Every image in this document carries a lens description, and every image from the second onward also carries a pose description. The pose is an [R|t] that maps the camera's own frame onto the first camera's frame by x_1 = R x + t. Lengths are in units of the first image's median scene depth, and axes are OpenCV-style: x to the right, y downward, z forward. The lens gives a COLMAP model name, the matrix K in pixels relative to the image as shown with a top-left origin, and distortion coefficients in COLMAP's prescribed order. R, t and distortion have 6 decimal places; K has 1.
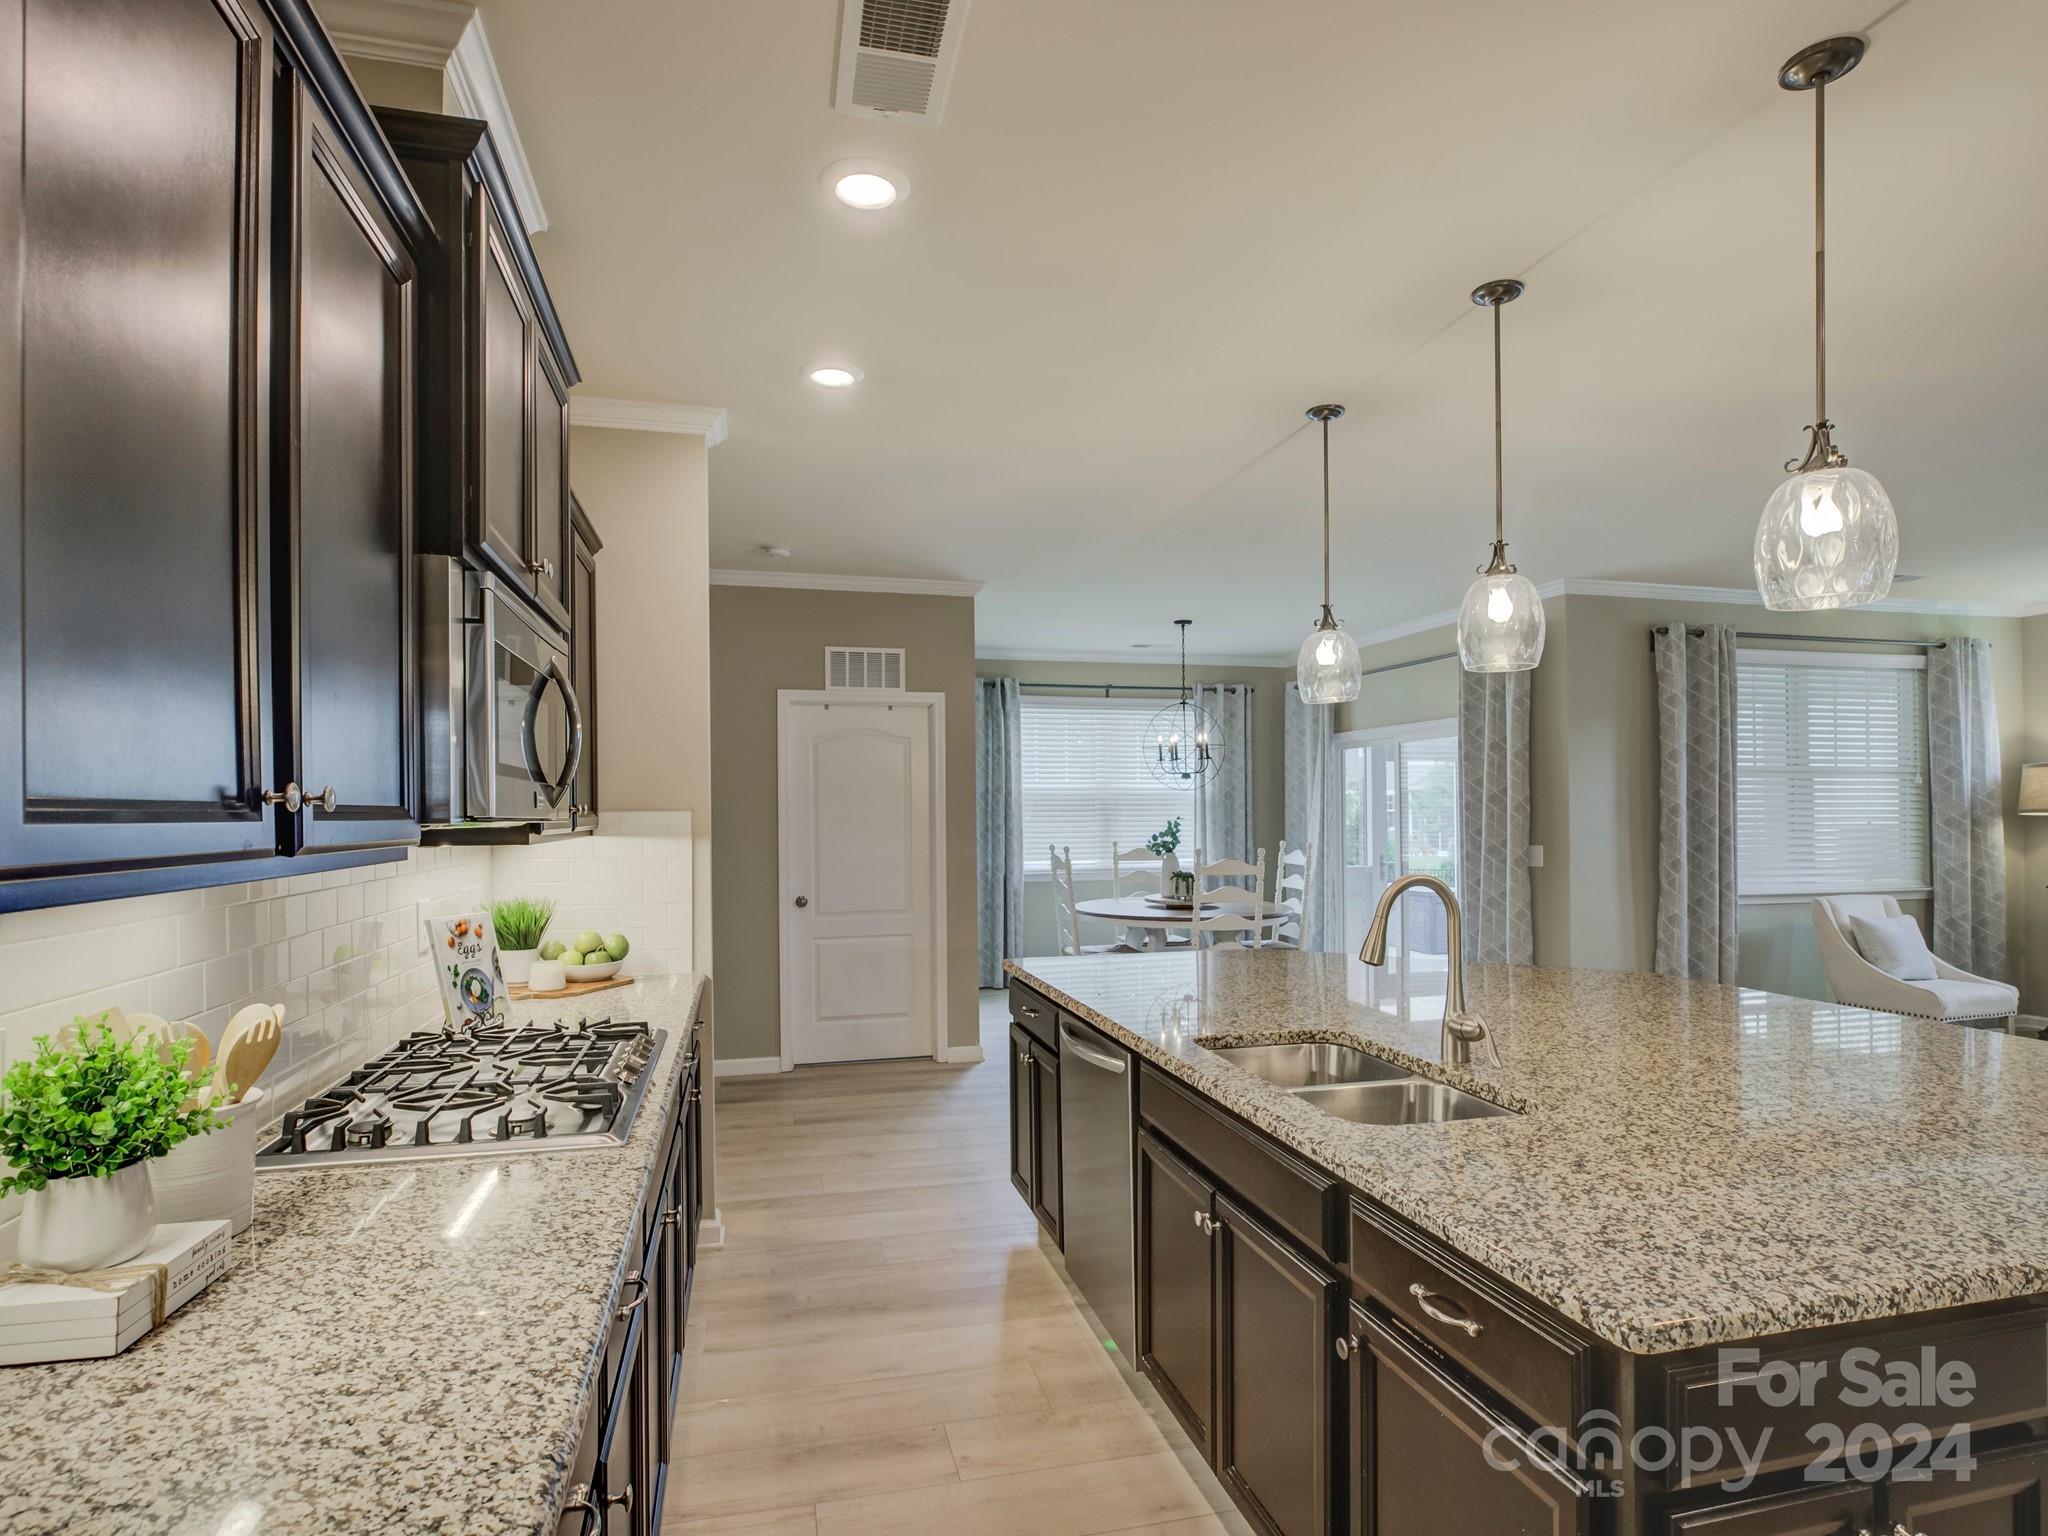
lens RADIAL K [[1065.6, 0, 1014.5], [0, 1065.6, 778.1], [0, 0, 1]] dist [-0.005092, 0.000593]
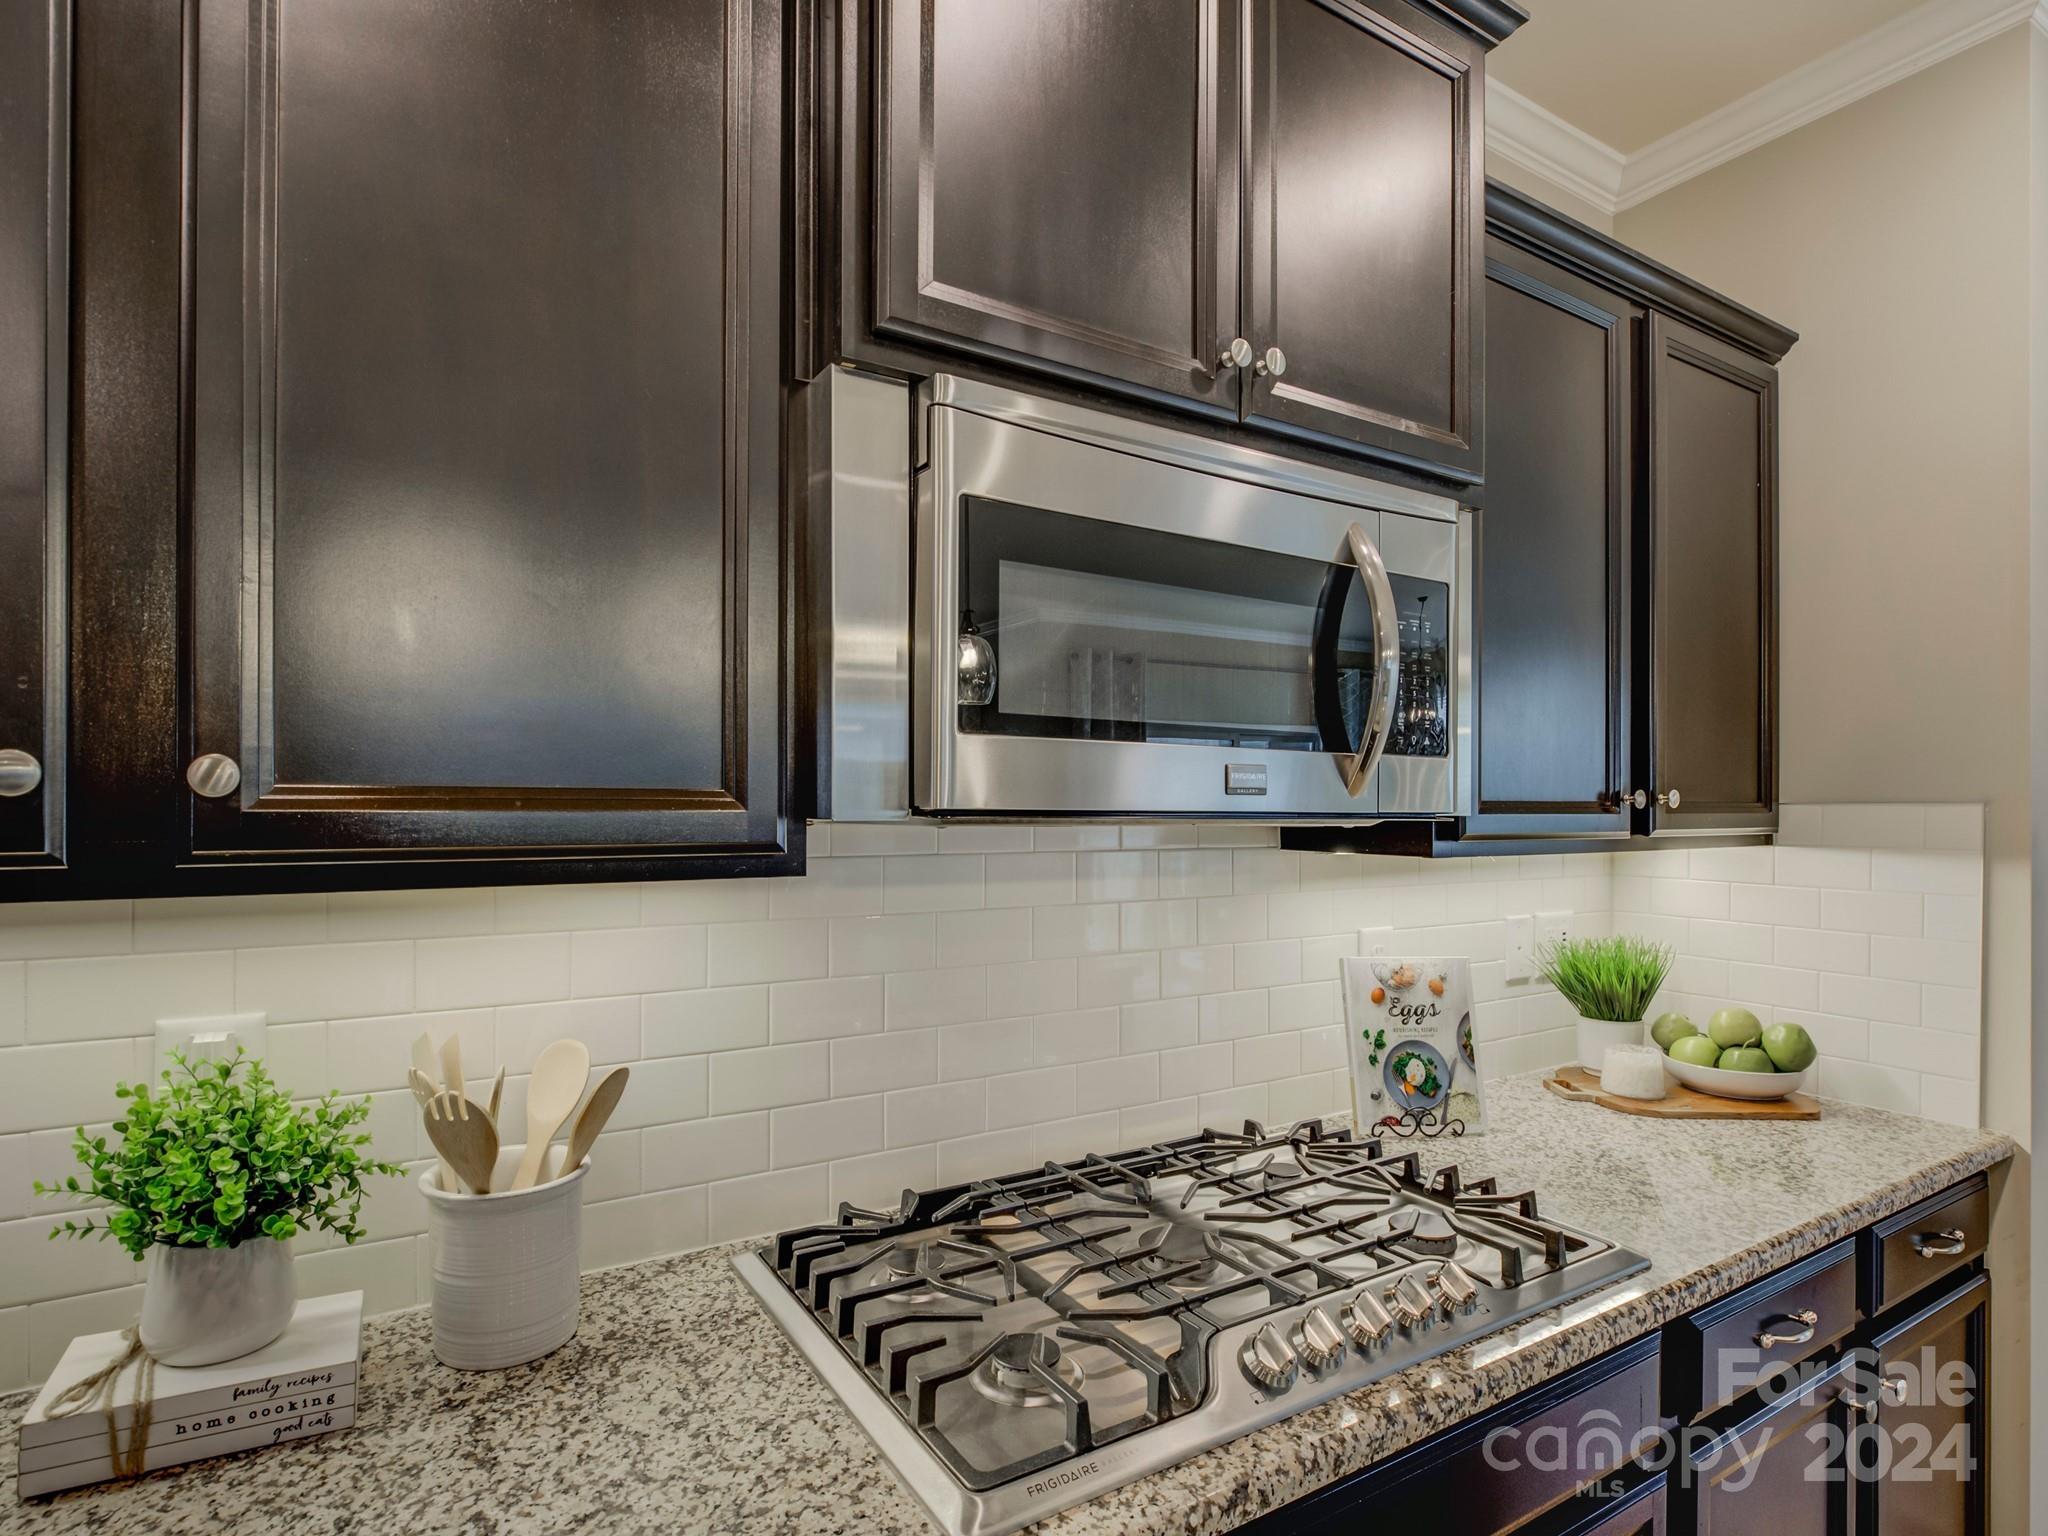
lens RADIAL K [[1065.6, 0, 1014.5], [0, 1065.6, 778.1], [0, 0, 1]] dist [-0.005092, 0.000593]
pose [[0.301129, -0.014559, -0.953472, 0.044772], [0.024636, 0.999668, -0.007484, 0.015053], [0.953265, -0.021236, 0.301388, 0.551629]]
